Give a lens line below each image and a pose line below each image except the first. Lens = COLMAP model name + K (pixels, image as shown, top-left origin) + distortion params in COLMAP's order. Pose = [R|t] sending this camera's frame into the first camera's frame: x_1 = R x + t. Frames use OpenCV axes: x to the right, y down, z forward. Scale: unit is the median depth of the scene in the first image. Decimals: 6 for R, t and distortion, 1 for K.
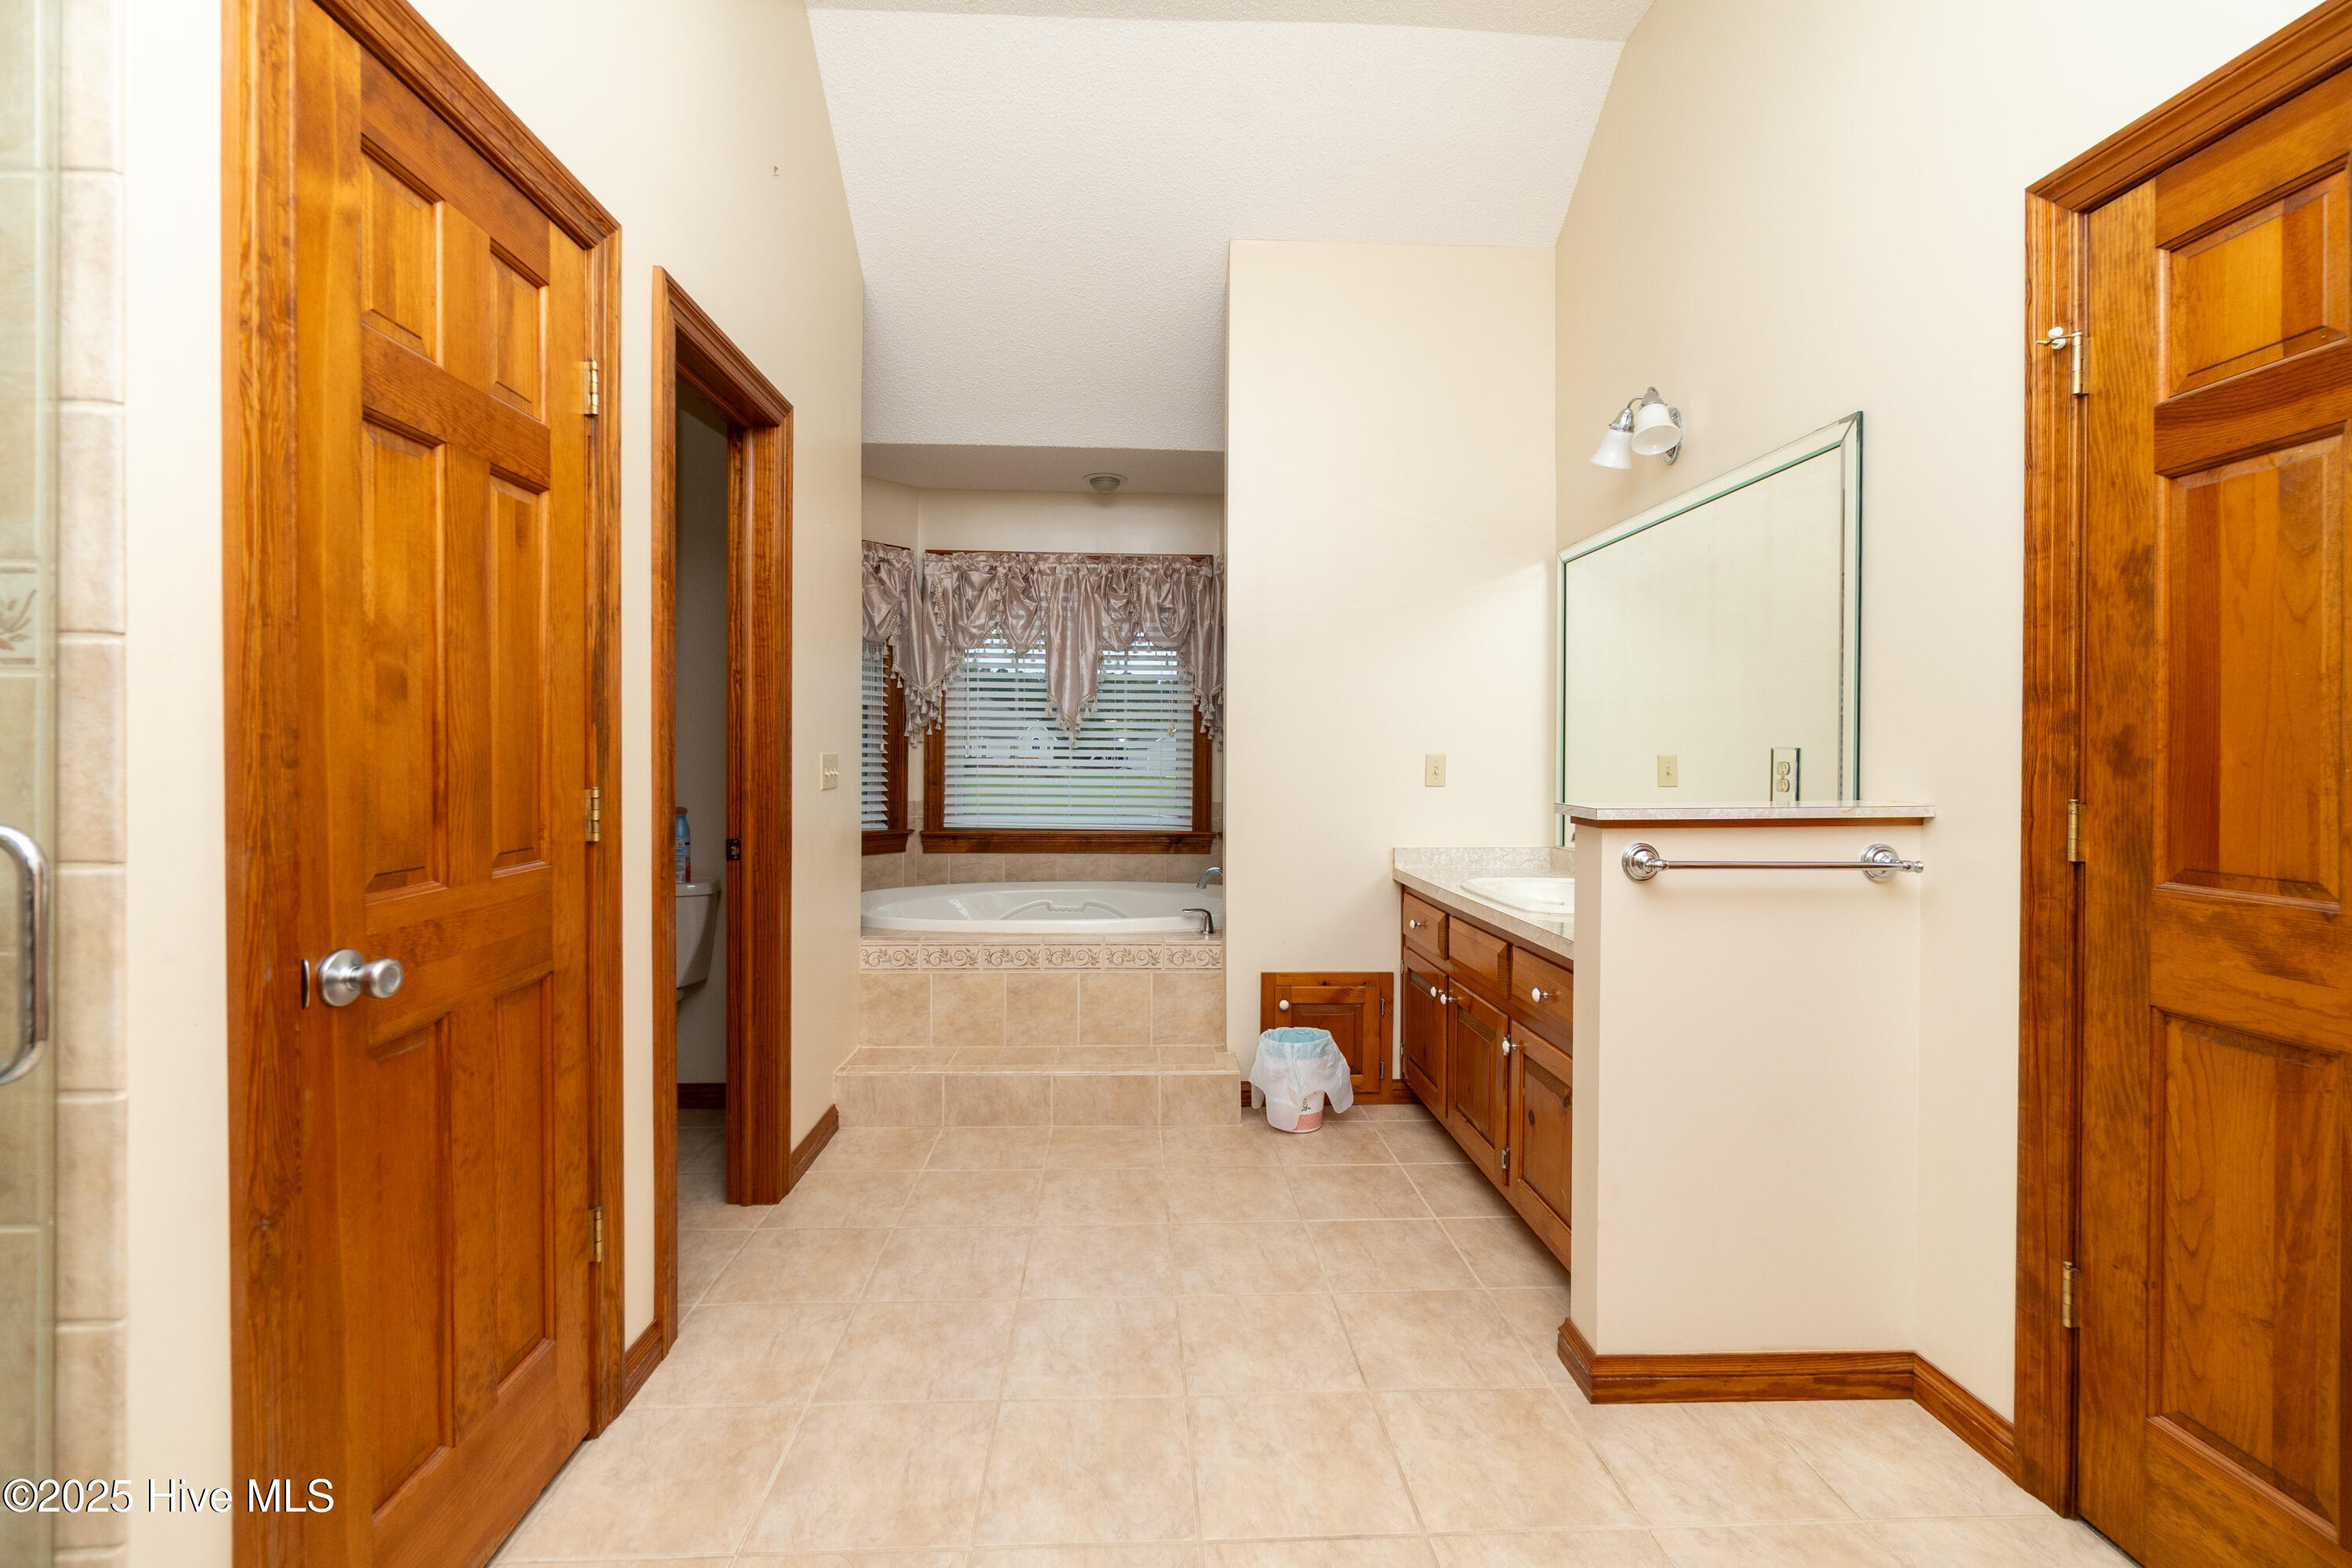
lens RADIAL K [[1012.6, 0, 1189.0], [0, 1012.6, 764.6], [0, 0, 1]] dist [-0.006954, 0.000788]
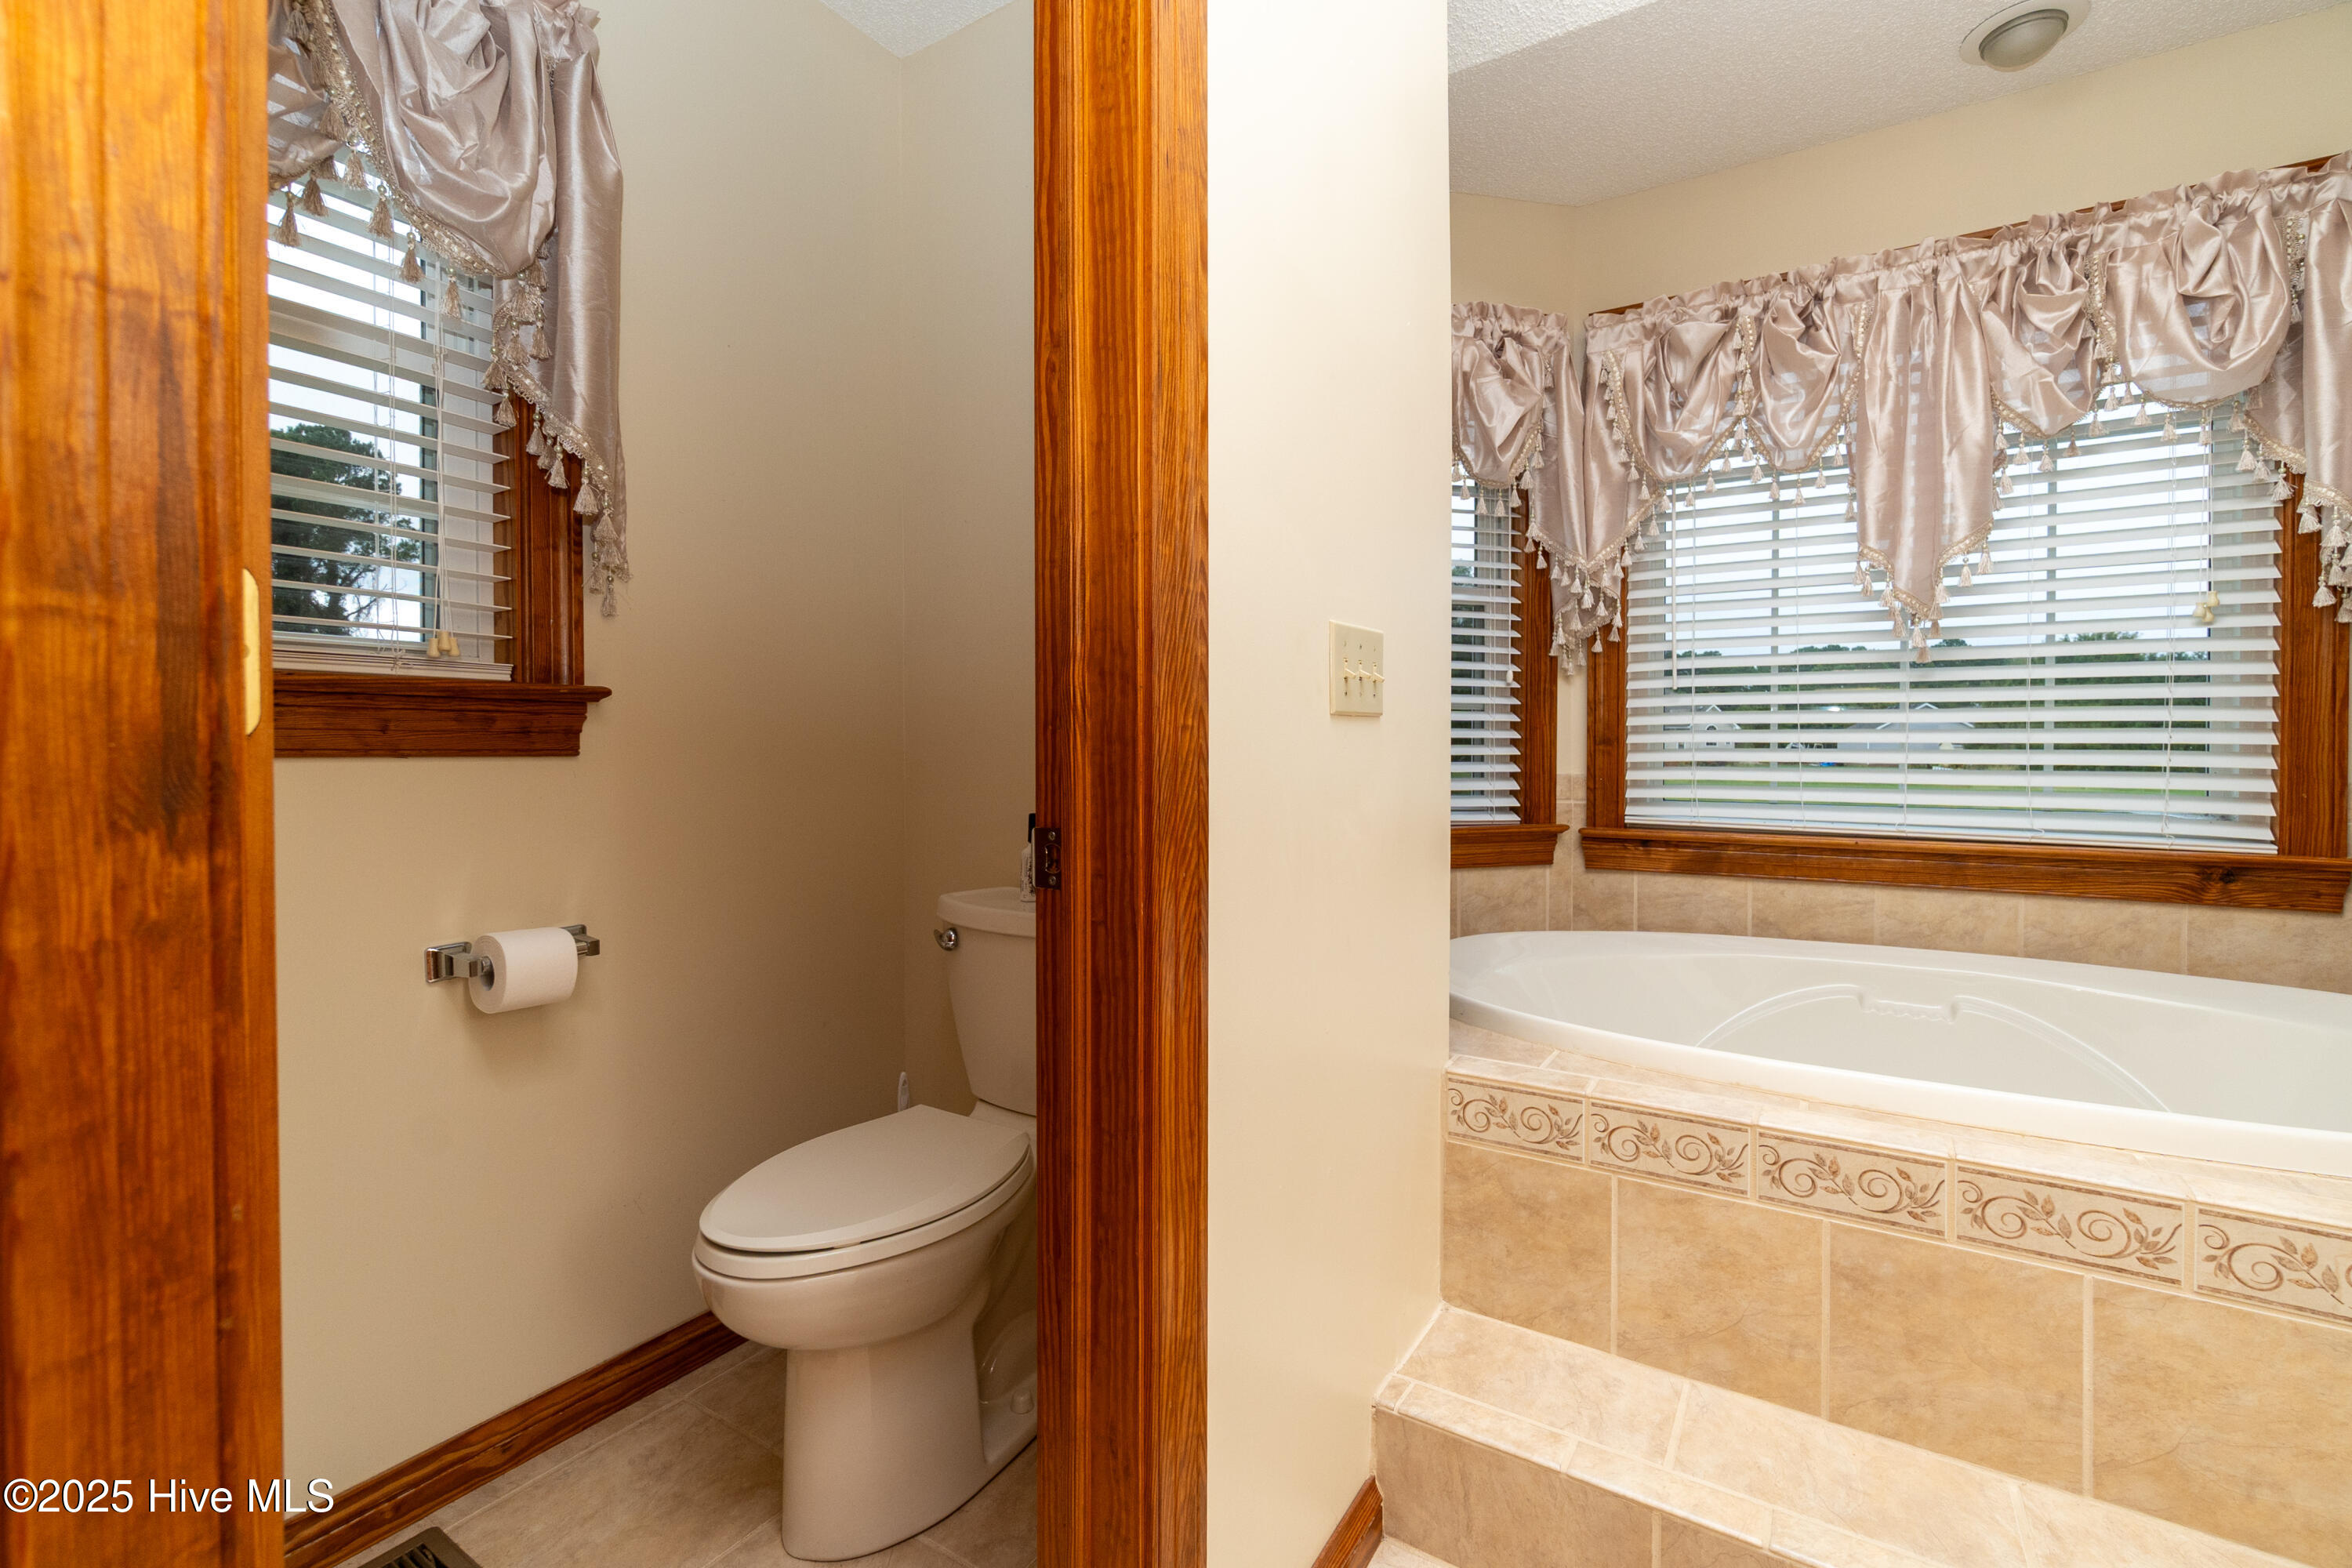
lens RADIAL K [[1012.6, 0, 1189.6], [0, 1012.6, 763.3], [0, 0, 1]] dist [-0.006954, 0.000788]
pose [[0.813768, -0.000300, -0.581190, -0.121301], [0.000557, 1.000000, 0.000264, 0.030200], [0.581190, -0.000538, 0.813768, 0.438698]]
